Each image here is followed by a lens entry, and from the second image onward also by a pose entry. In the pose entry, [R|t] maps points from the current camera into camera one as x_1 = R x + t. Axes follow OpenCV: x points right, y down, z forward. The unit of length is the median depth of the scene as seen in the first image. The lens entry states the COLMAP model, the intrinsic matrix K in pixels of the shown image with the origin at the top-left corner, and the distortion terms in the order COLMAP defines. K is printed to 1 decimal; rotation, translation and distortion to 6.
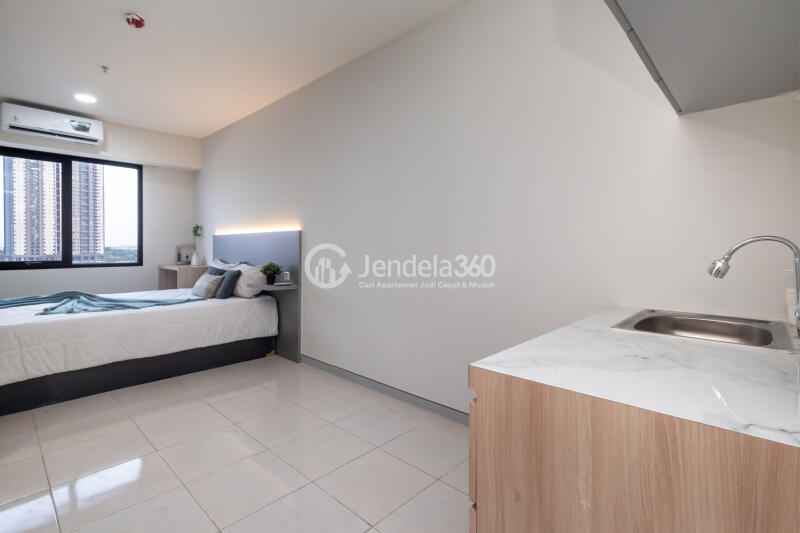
lens RADIAL K [[379.0, 0, 419.4], [0, 379.0, 246.8], [0, 0, 1]] dist [-0.001363, 0.000030]
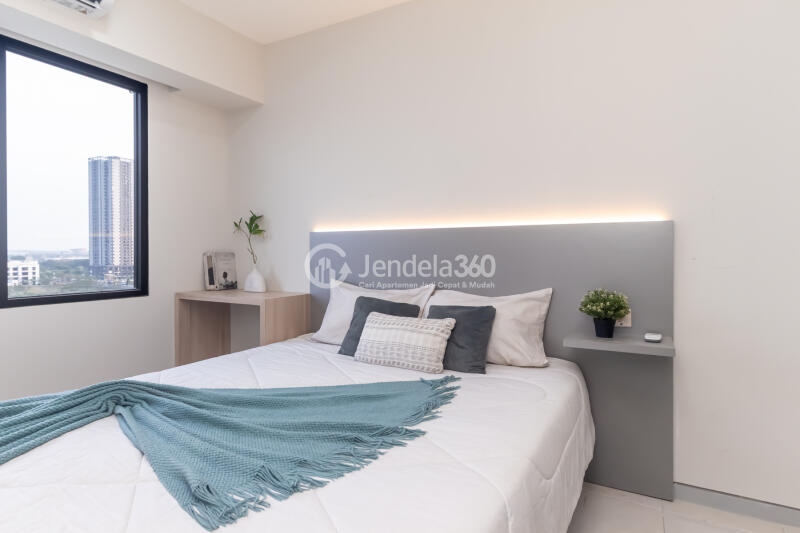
lens RADIAL K [[436.0, 0, 401.6], [0, 436.0, 254.7], [0, 0, 1]] dist [-0.001506, -0.001470]
pose [[0.973243, -0.004835, 0.229729, -0.623944], [0.004180, 0.999986, 0.003340, -0.002373], [-0.229742, -0.002290, 0.973249, 0.449745]]
